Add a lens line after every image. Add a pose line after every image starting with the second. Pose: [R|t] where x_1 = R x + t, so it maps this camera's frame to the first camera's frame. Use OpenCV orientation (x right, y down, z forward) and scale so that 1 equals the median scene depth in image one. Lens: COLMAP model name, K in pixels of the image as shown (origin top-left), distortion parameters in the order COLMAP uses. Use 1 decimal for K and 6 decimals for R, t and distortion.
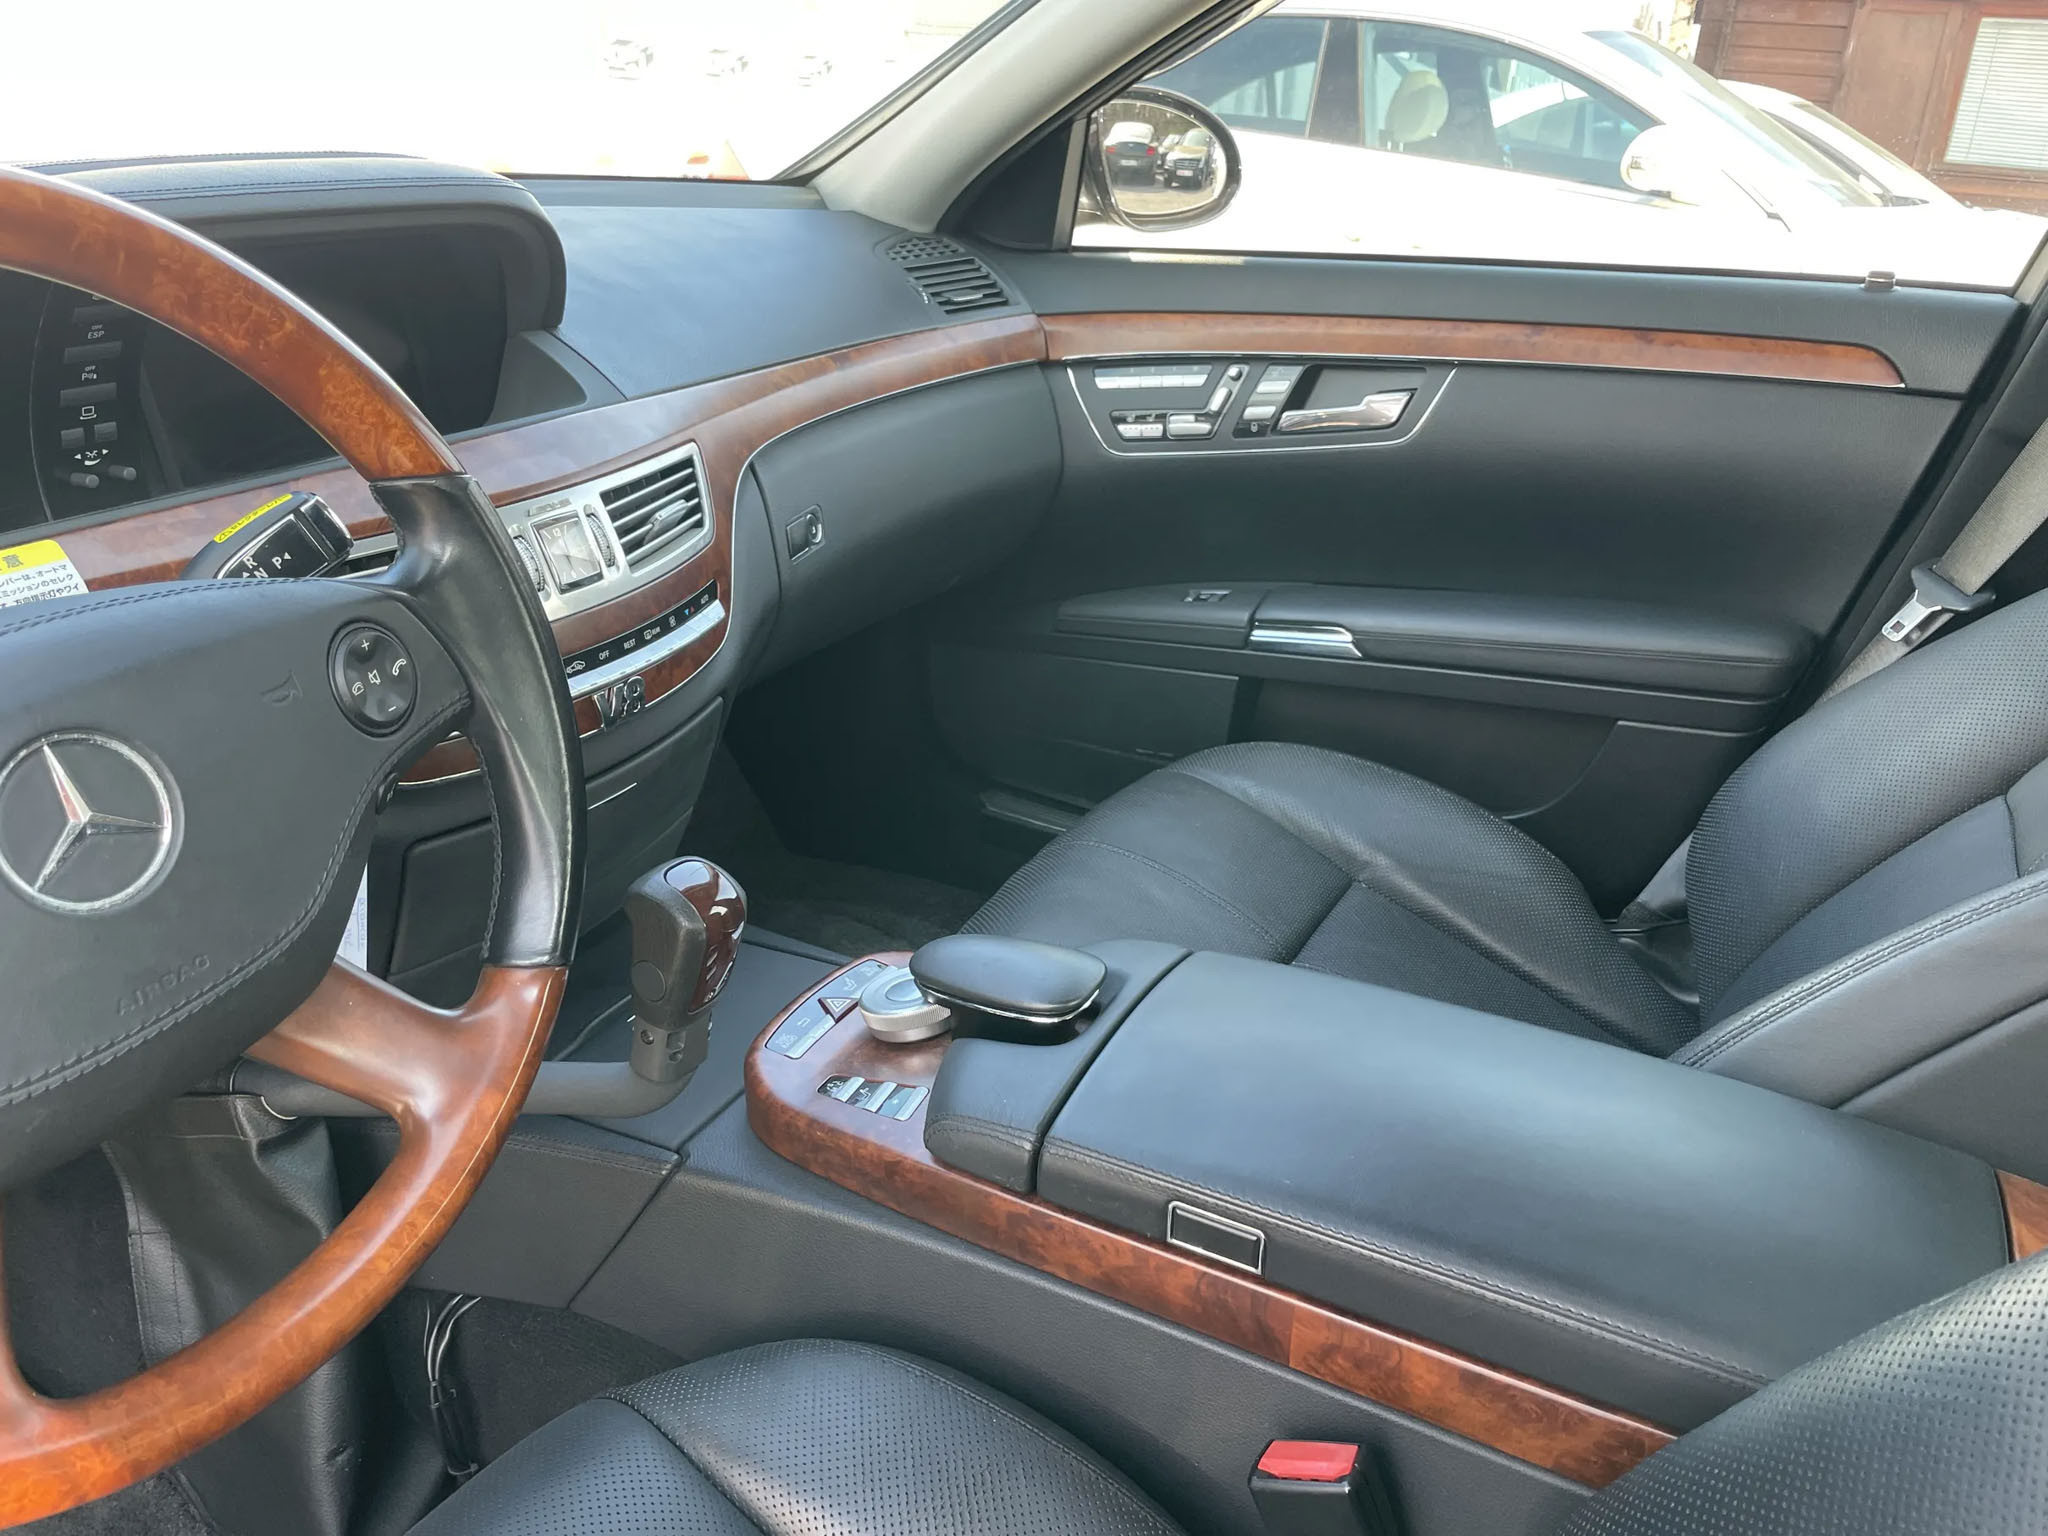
lens RADIAL K [[1591.6, 0, 1015.0], [0, 1591.6, 760.5], [0, 0, 1]] dist [0.096380, -0.138236]
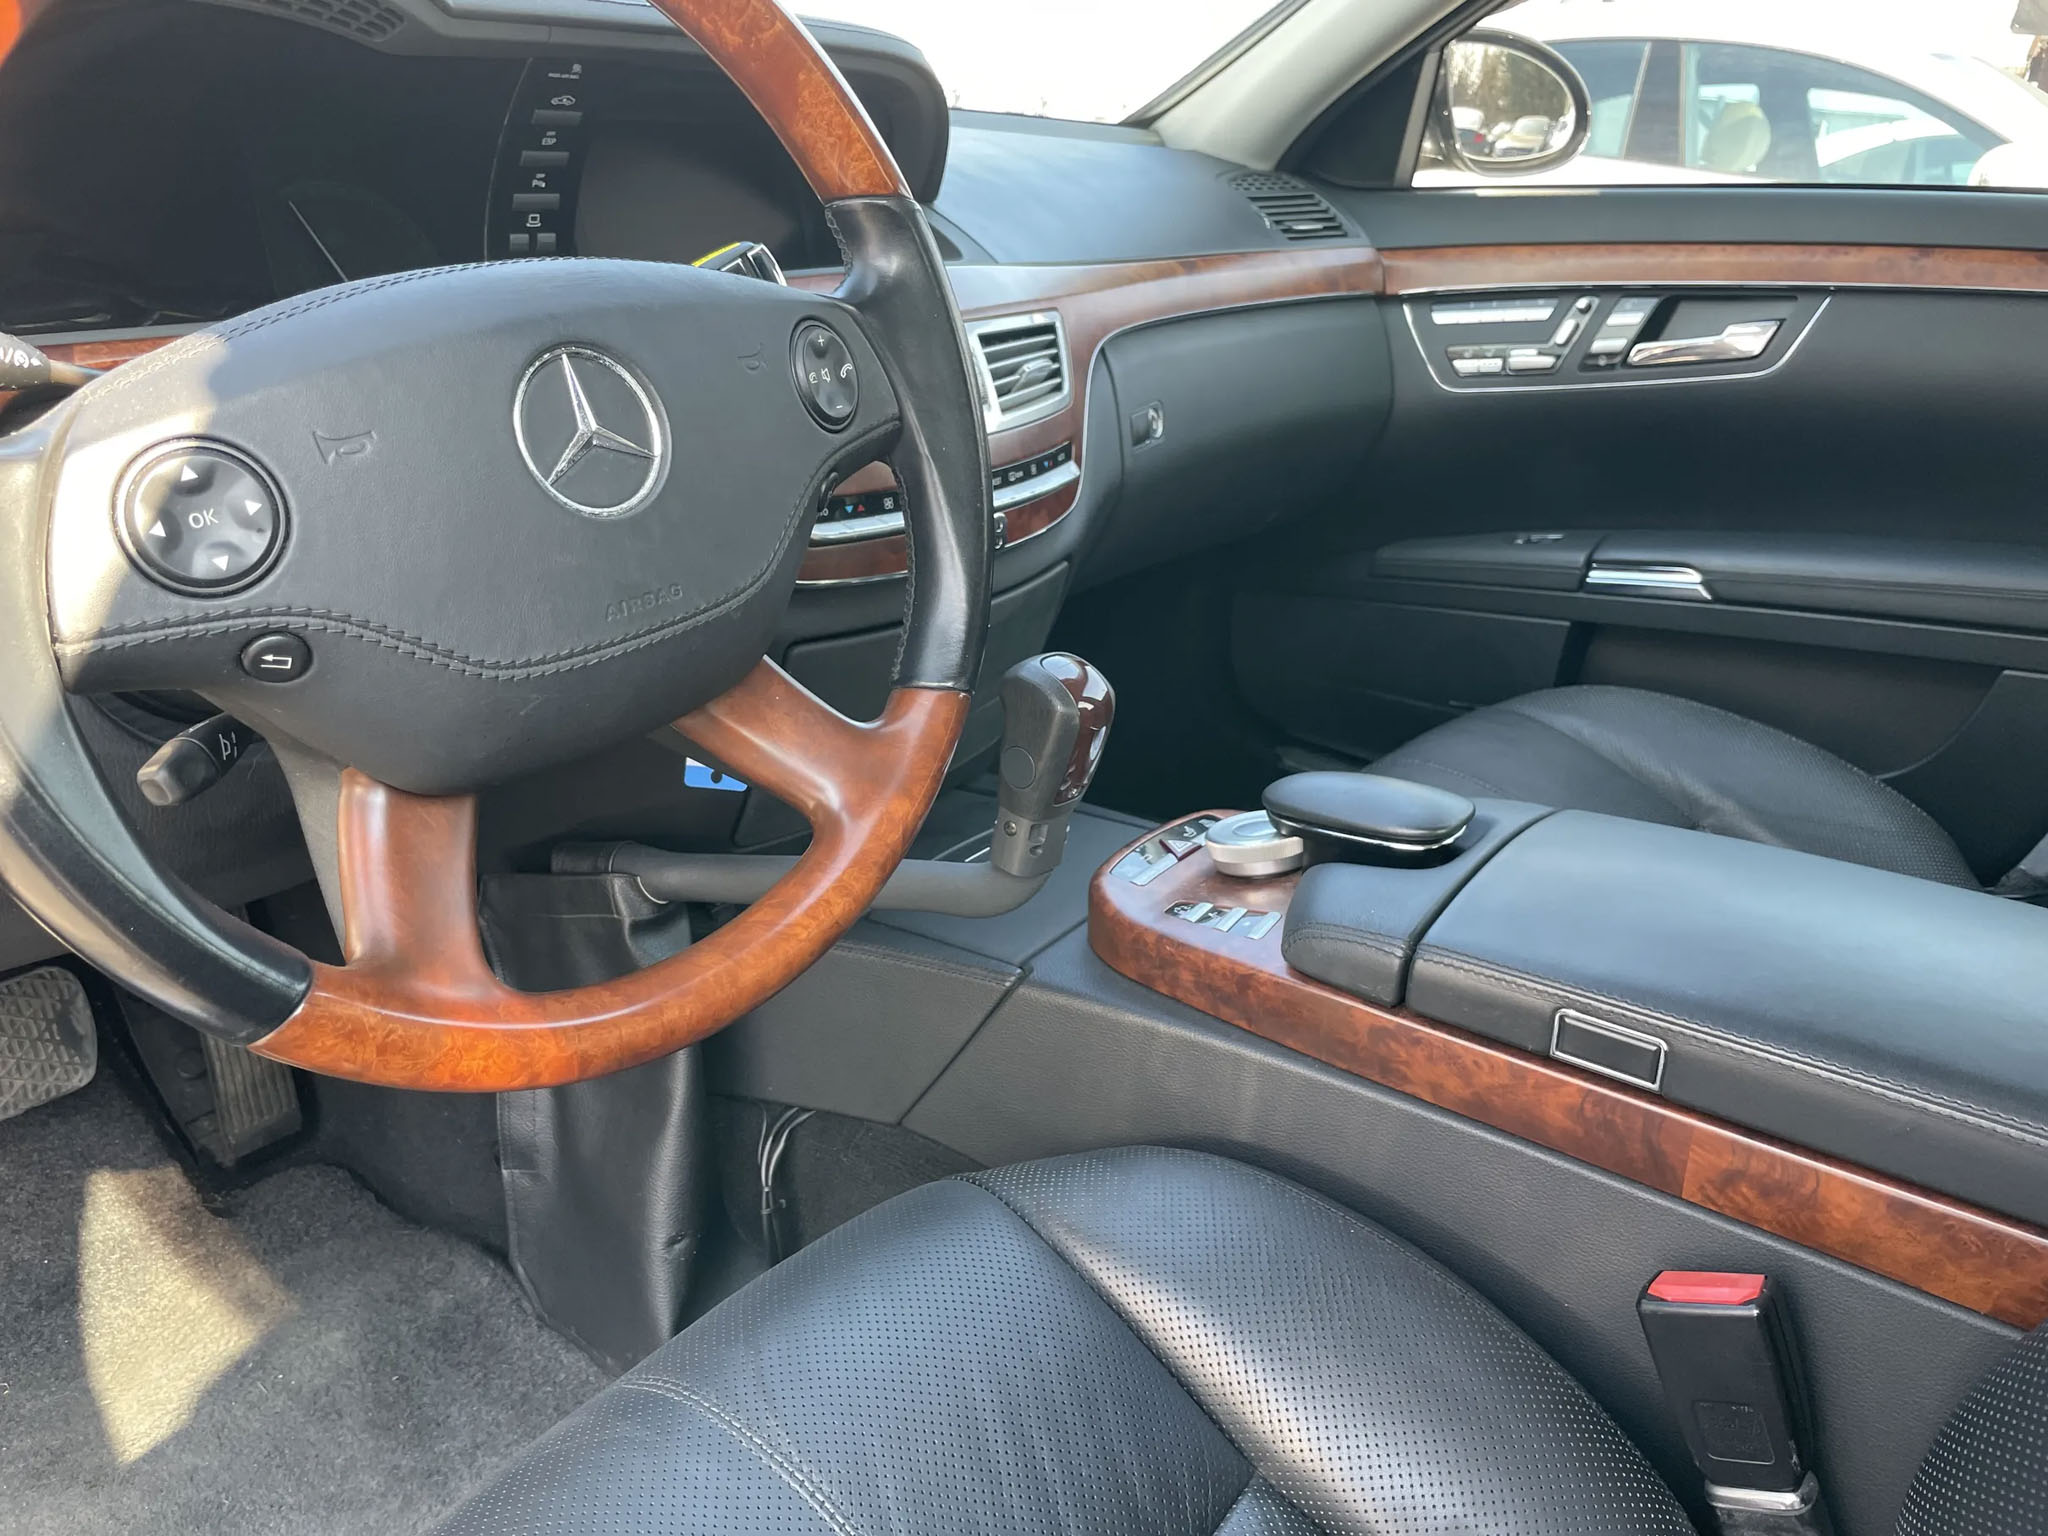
lens RADIAL K [[1591.6, 0, 1015.0], [0, 1591.6, 760.5], [0, 0, 1]] dist [0.096380, -0.138236]
pose [[0.988117, 0.054413, -0.143751, -0.081654], [-0.061633, 0.997026, -0.046256, 0.170422], [0.140807, 0.054566, 0.988532, 0.004301]]
